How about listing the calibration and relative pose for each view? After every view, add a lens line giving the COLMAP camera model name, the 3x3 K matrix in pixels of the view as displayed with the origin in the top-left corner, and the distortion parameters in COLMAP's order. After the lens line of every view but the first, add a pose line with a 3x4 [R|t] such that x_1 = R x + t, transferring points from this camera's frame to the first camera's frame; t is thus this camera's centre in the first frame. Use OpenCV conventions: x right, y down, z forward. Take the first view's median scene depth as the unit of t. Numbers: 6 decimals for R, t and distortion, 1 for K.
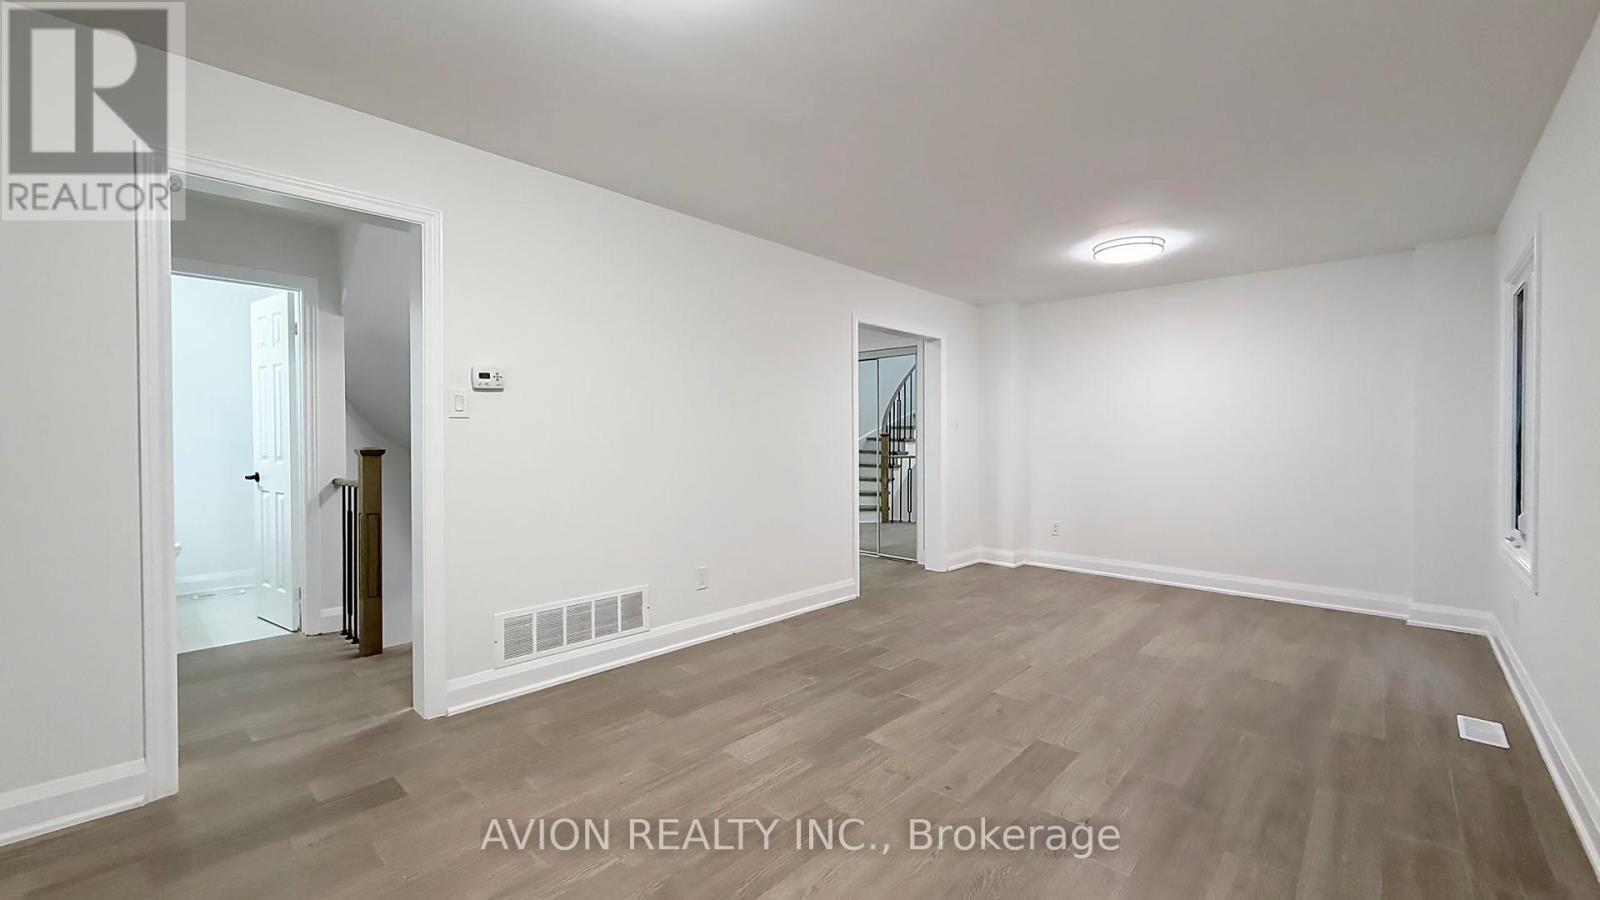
lens RADIAL K [[645.7, 0, 808.1], [0, 645.7, 435.6], [0, 0, 1]] dist [0.001501, -0.000375]
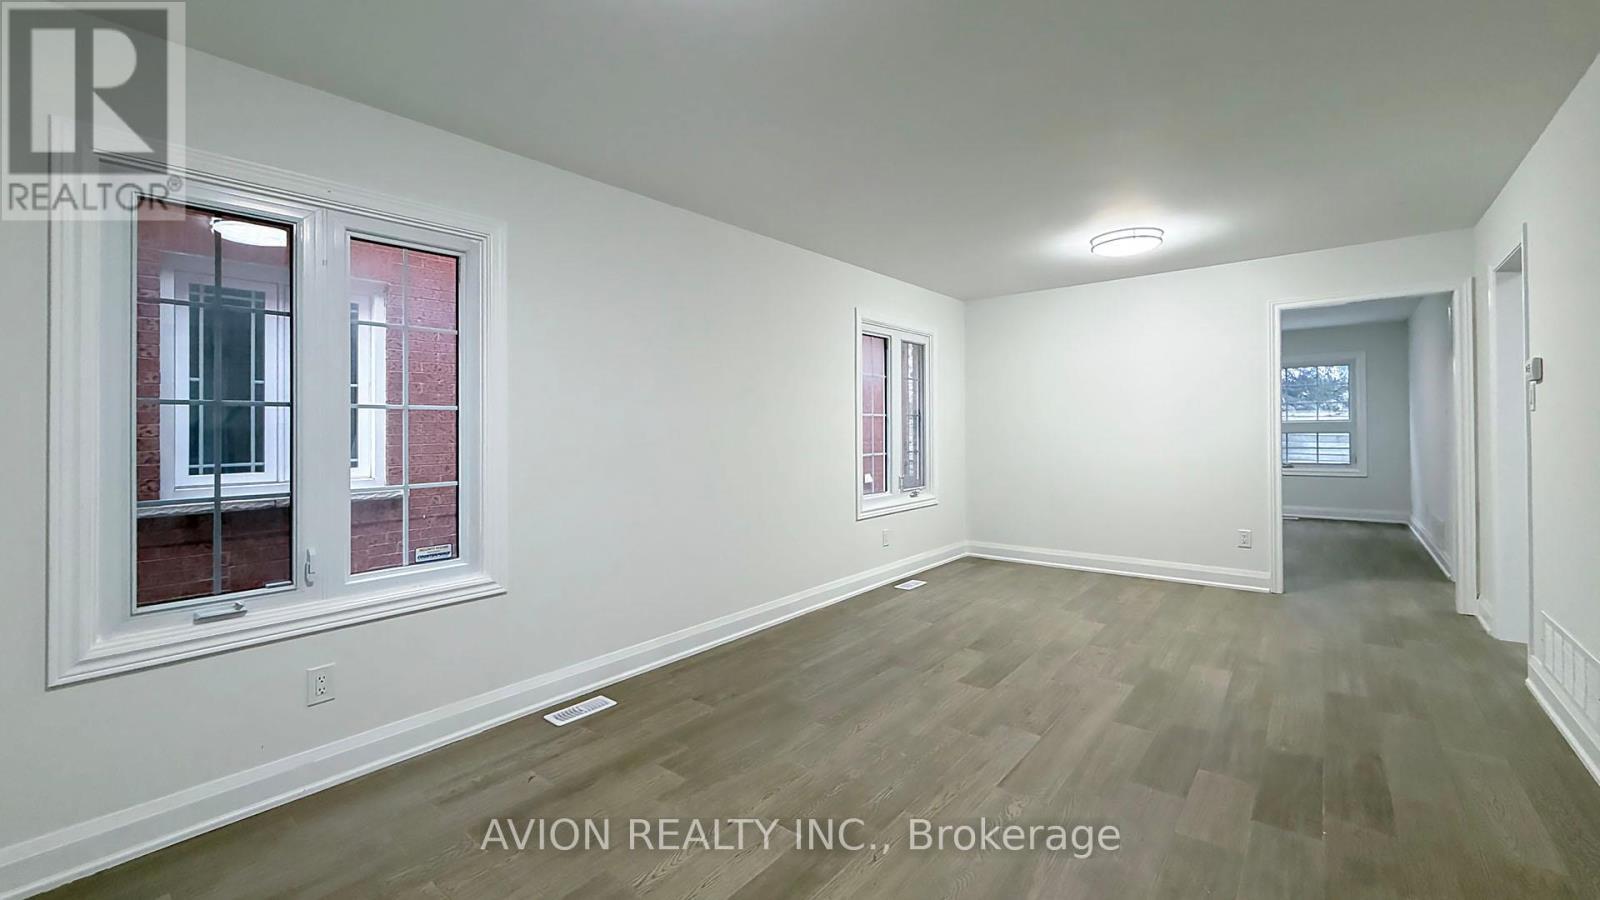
lens RADIAL K [[645.7, 0, 808.1], [0, 645.7, 435.6], [0, 0, 1]] dist [0.001501, -0.000375]
pose [[-0.997822, 0.010518, -0.065118, 0.708395], [0.010540, 0.999944, 0.000014, 0.008008], [0.065114, -0.000672, -0.997878, 2.012284]]
